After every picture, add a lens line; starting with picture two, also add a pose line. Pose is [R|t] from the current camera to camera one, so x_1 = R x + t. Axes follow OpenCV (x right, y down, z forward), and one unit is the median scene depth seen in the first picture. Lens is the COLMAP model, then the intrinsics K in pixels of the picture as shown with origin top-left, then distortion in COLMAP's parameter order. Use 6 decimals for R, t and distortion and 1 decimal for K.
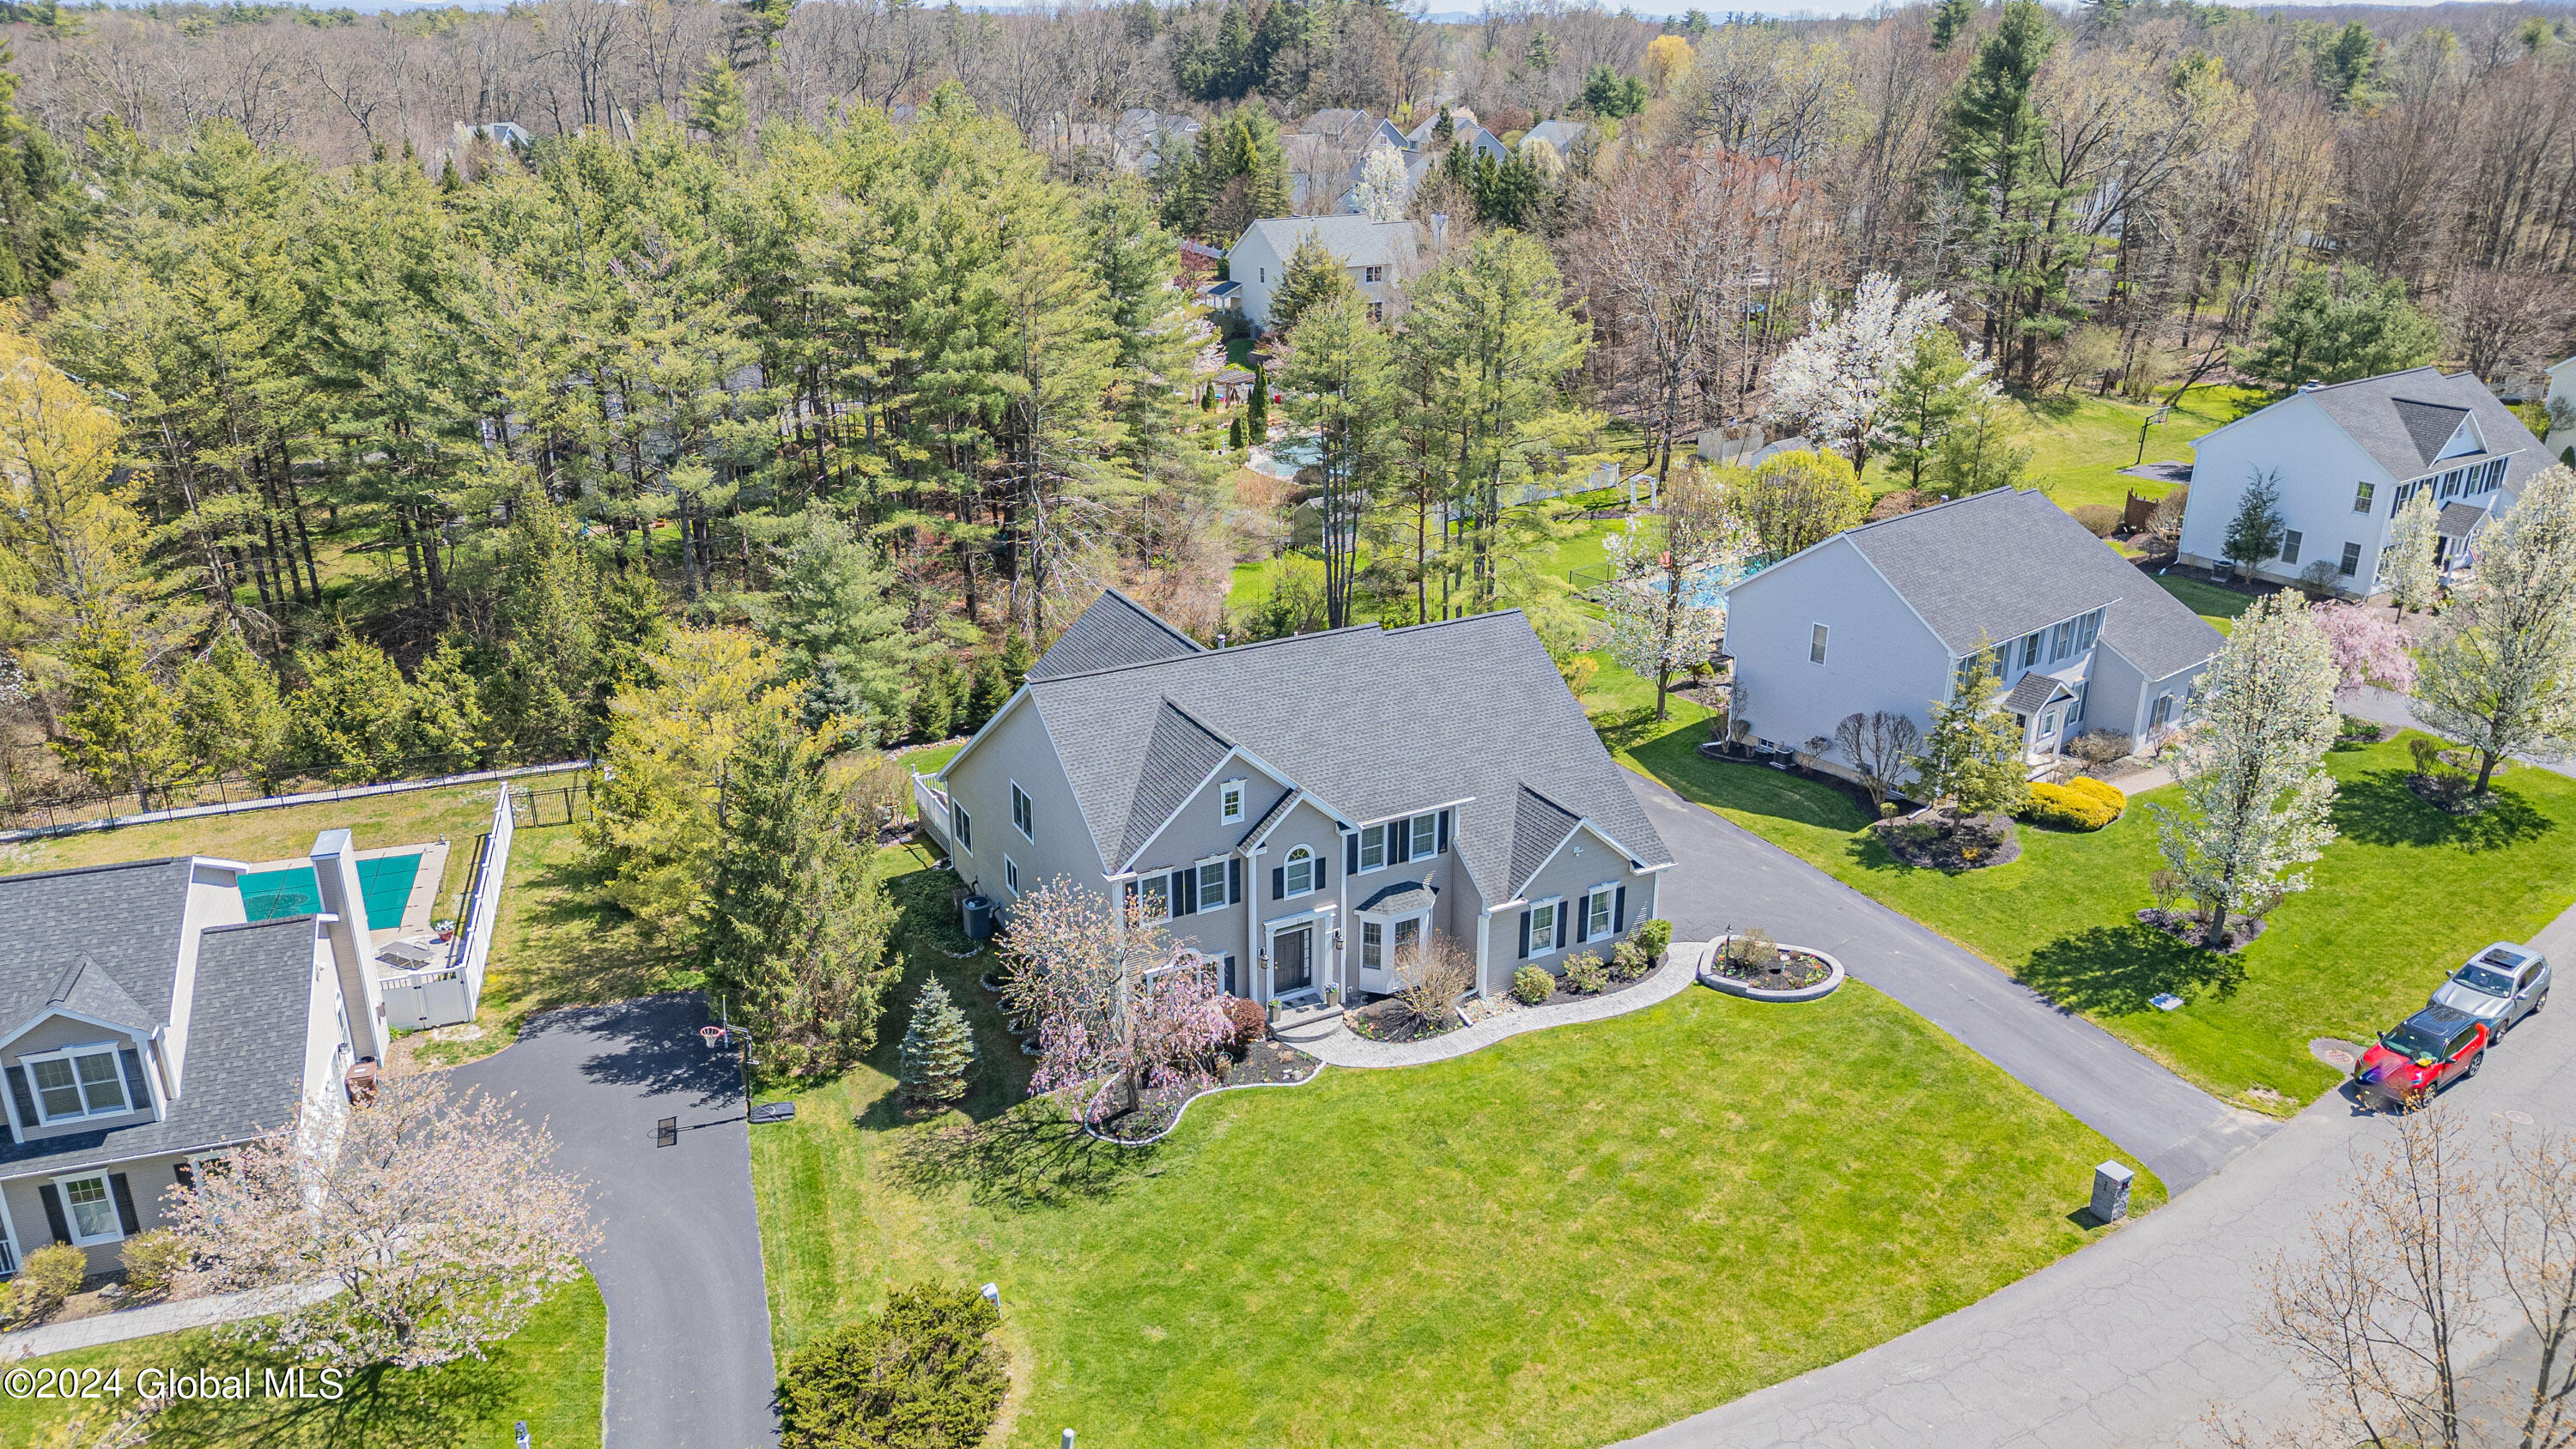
lens RADIAL K [[1793.1, 0, 1282.4], [0, 1793.1, 743.6], [0, 0, 1]] dist [0.065217, -0.059793]
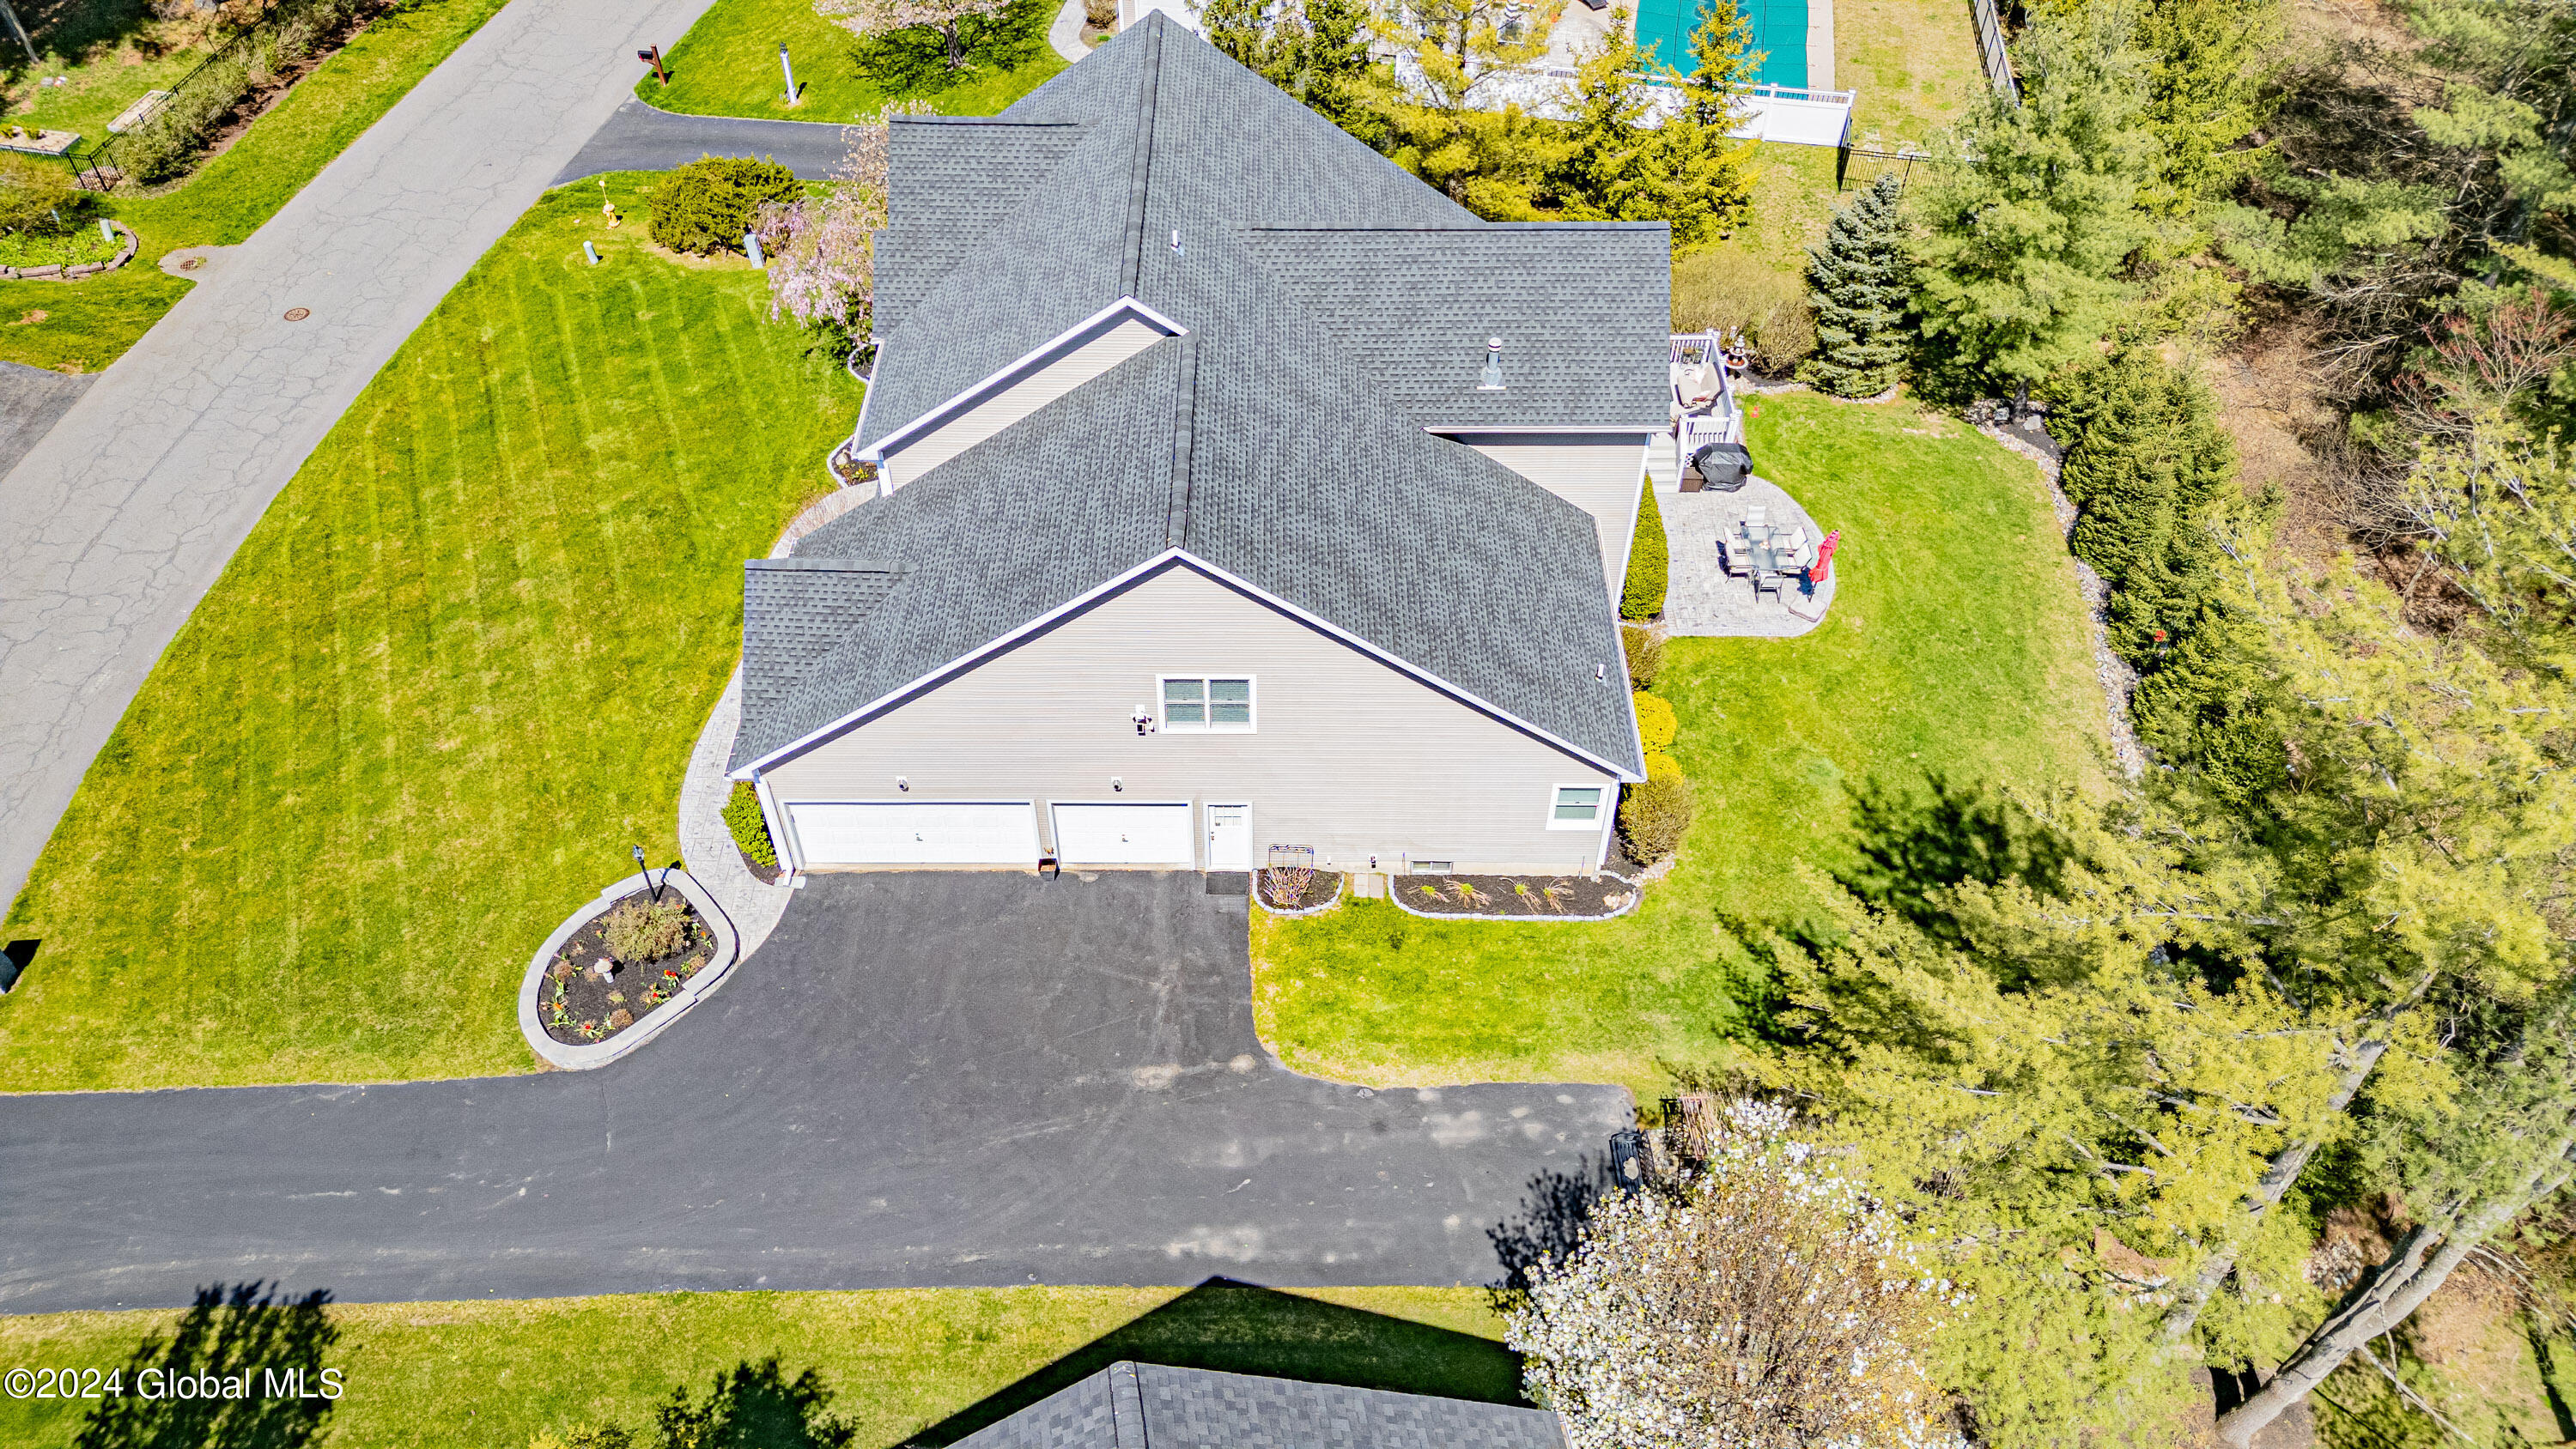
lens RADIAL K [[1793.1, 0, 1282.4], [0, 1793.1, 743.6], [0, 0, 1]] dist [0.065217, -0.059793]
pose [[-0.471813, 0.641599, -0.604767, 0.514664], [-0.333420, 0.505144, 0.796028, -0.512650], [0.816225, 0.577218, -0.024412, 1.205937]]
